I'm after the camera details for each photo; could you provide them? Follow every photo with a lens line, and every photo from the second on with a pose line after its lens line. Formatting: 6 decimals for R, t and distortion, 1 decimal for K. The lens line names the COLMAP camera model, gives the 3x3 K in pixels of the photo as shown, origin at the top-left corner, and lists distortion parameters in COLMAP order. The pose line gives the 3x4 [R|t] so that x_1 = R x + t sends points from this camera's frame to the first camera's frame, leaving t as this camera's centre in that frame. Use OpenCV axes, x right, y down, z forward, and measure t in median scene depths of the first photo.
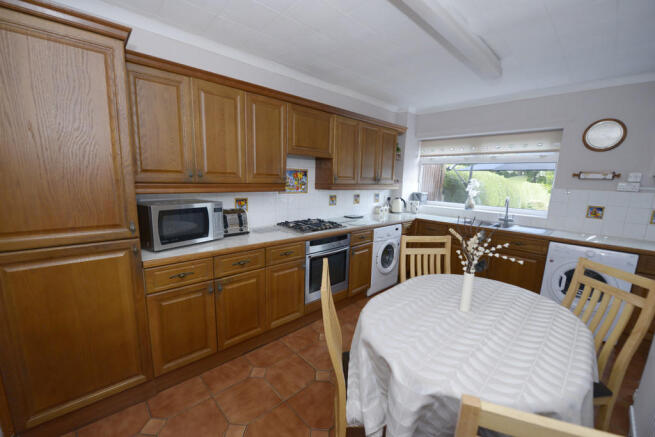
lens RADIAL K [[261.7, 0, 326.6], [0, 261.7, 219.5], [0, 0, 1]] dist [-0.000434, -0.000135]
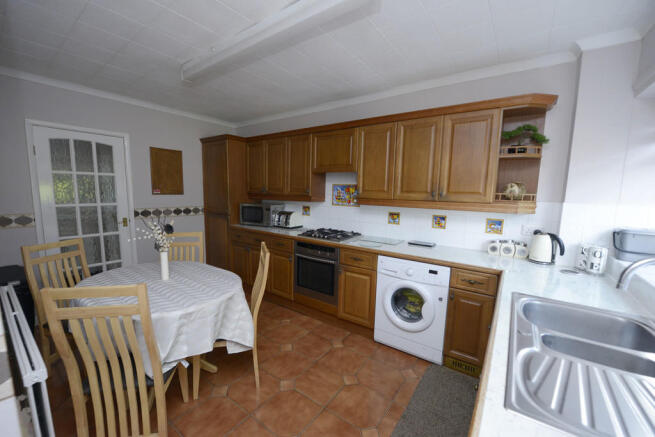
lens RADIAL K [[261.7, 0, 326.2], [0, 261.7, 222.4], [0, 0, 1]] dist [-0.000434, -0.000135]
pose [[0.205877, 0.100282, -0.973426, 0.924131], [-0.166891, 0.983761, 0.066050, -0.090106], [0.964242, 0.148858, 0.219270, 0.676991]]
